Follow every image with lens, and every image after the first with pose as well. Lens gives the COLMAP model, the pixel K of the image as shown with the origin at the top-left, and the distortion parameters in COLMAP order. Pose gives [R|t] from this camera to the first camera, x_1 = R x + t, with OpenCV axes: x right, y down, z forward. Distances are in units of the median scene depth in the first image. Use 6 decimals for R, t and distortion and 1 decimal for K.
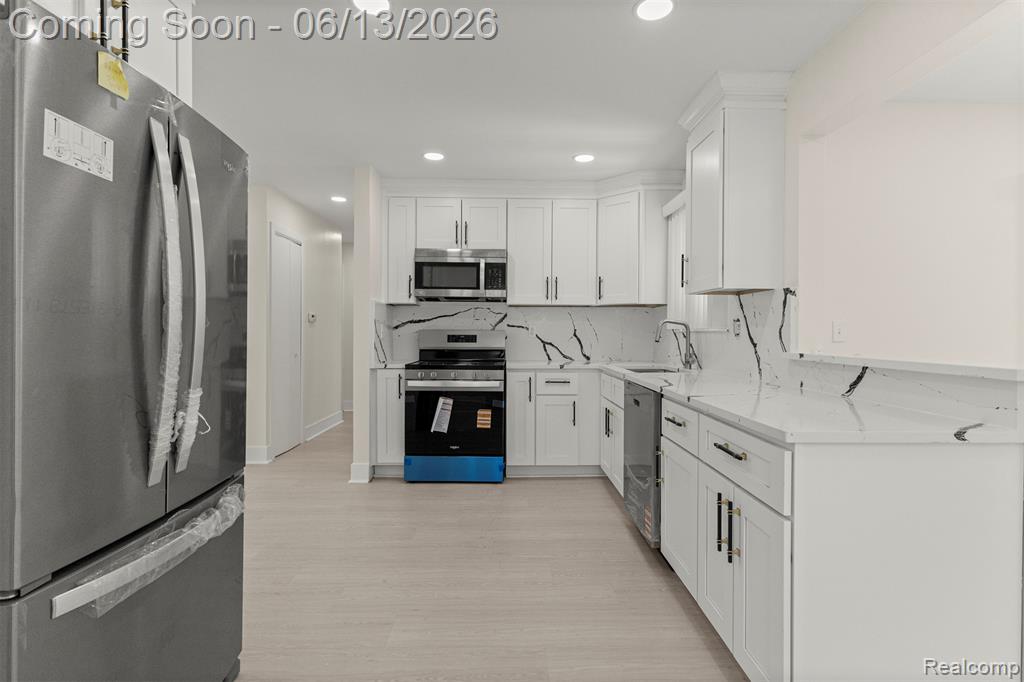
lens RADIAL K [[500.2, 0, 516.3], [0, 500.2, 337.9], [0, 0, 1]] dist [0.013568, -0.002481]
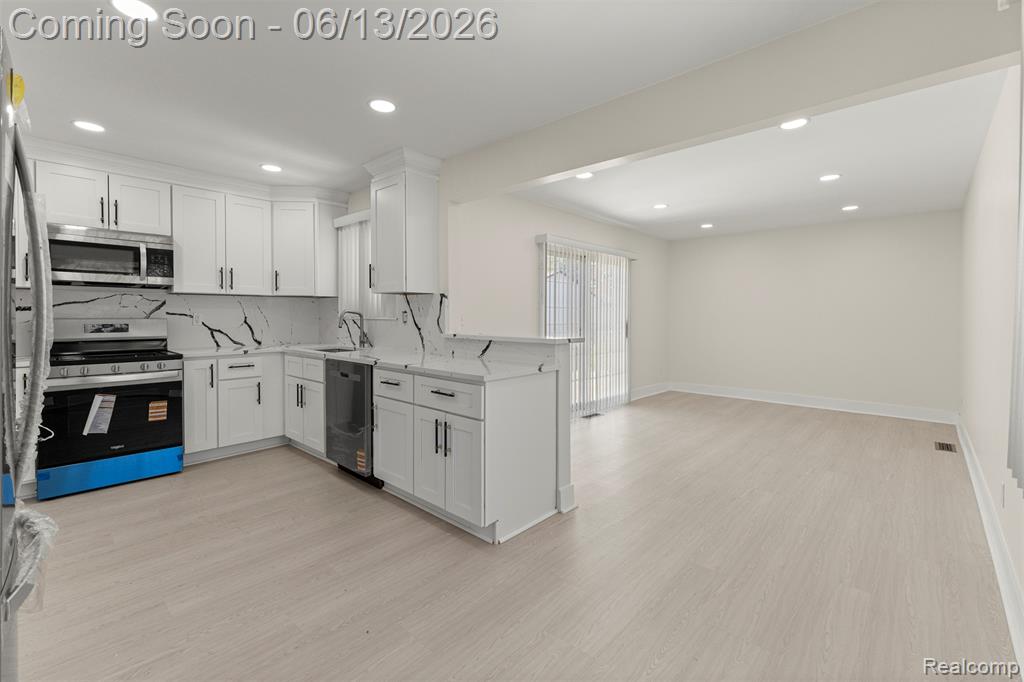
lens RADIAL K [[448.9, 0, 511.4], [0, 448.9, 321.9], [0, 0, 1]] dist [0.017845, -0.003152]
pose [[0.692871, -0.015900, 0.720886, -0.217273], [0.009009, 0.999870, 0.013394, -0.015951], [-0.721005, -0.002786, 0.692924, -0.099608]]
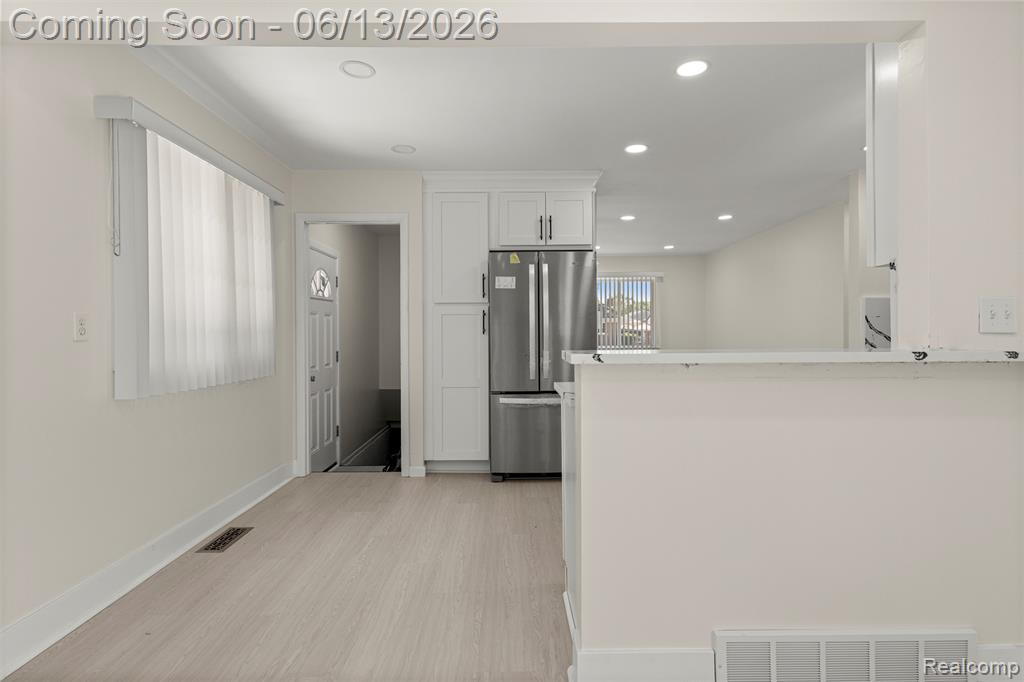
lens RADIAL K [[530.4, 0, 510.8], [0, 530.4, 332.8], [0, 0, 1]] dist [0.034023, -0.000491]
pose [[-0.014982, -0.003584, -0.999881, 1.214600], [-0.000871, 0.999993, -0.003572, 0.008296], [0.999887, 0.000817, -0.014985, 0.430788]]
